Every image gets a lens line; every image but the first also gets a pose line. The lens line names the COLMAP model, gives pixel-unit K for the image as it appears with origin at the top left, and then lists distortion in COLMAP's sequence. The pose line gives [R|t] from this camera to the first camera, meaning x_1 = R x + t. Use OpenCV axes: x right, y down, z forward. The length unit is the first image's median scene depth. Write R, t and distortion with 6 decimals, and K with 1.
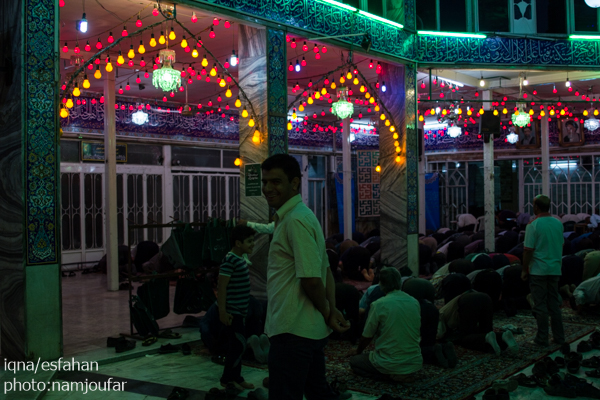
lens RADIAL K [[654.1, 0, 300.5], [0, 654.1, 198.6], [0, 0, 1]] dist [-0.105464, 0.000000]
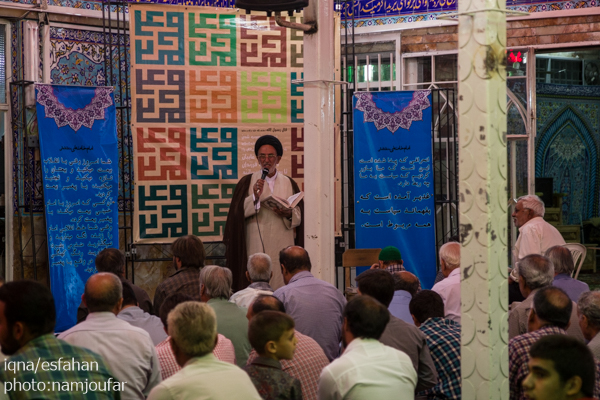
lens RADIAL K [[1608.0, 0, 300.1], [0, 1608.0, 199.8], [0, 0, 1]] dist [0.036590, 0.000000]
pose [[0.999610, 0.000843, 0.027899, 0.139451], [-0.000973, 0.999989, 0.004663, 0.005672], [-0.027894, -0.004688, 0.999600, 0.306835]]
